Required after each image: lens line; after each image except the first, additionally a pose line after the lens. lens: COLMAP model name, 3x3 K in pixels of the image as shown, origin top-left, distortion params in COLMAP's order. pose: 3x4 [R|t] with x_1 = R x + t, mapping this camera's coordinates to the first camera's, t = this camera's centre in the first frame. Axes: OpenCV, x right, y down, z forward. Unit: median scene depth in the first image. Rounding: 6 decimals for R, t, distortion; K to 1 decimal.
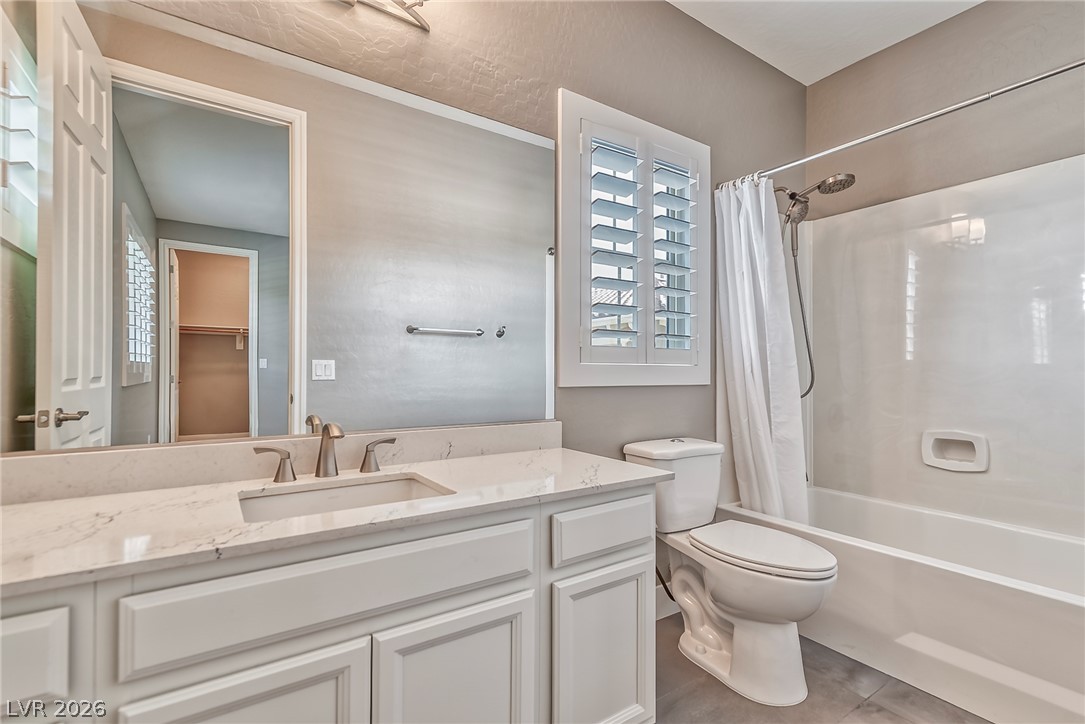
lens RADIAL K [[483.1, 0, 554.8], [0, 483.1, 364.4], [0, 0, 1]] dist [0.003532, 0.000322]
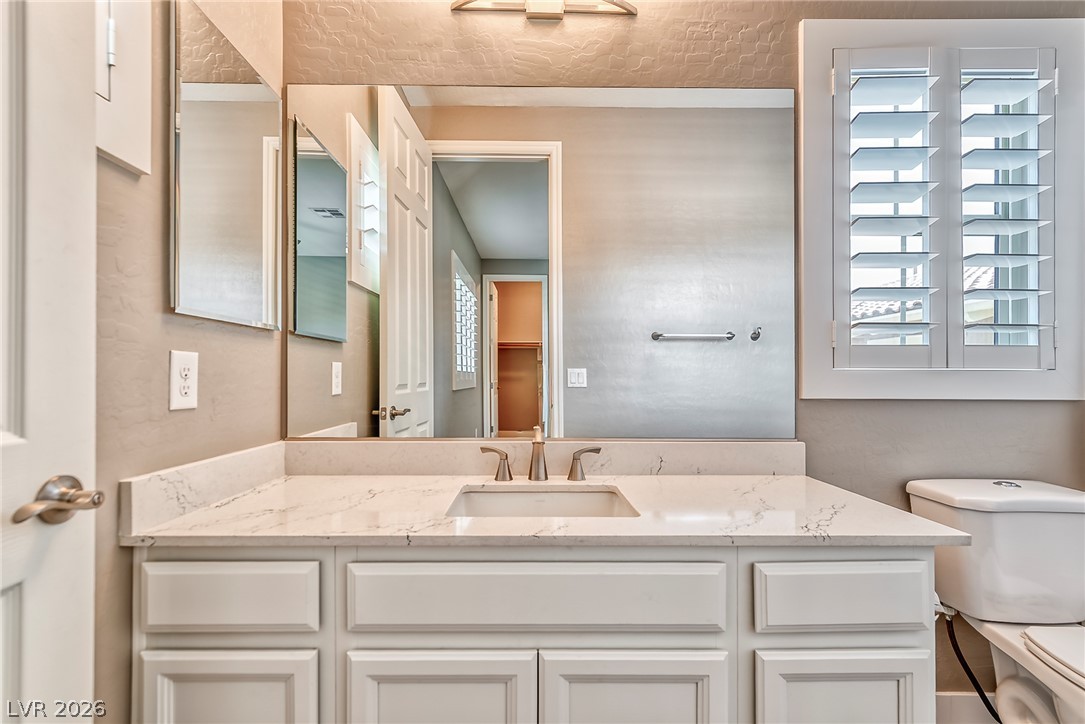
lens RADIAL K [[486.1, 0, 545.0], [0, 486.1, 374.5], [0, 0, 1]] dist [0.004994, 0.000489]
pose [[0.839828, -0.005822, -0.542821, 0.087152], [0.008865, 0.999956, 0.002990, 0.000824], [0.542780, -0.007323, 0.839843, 0.098548]]
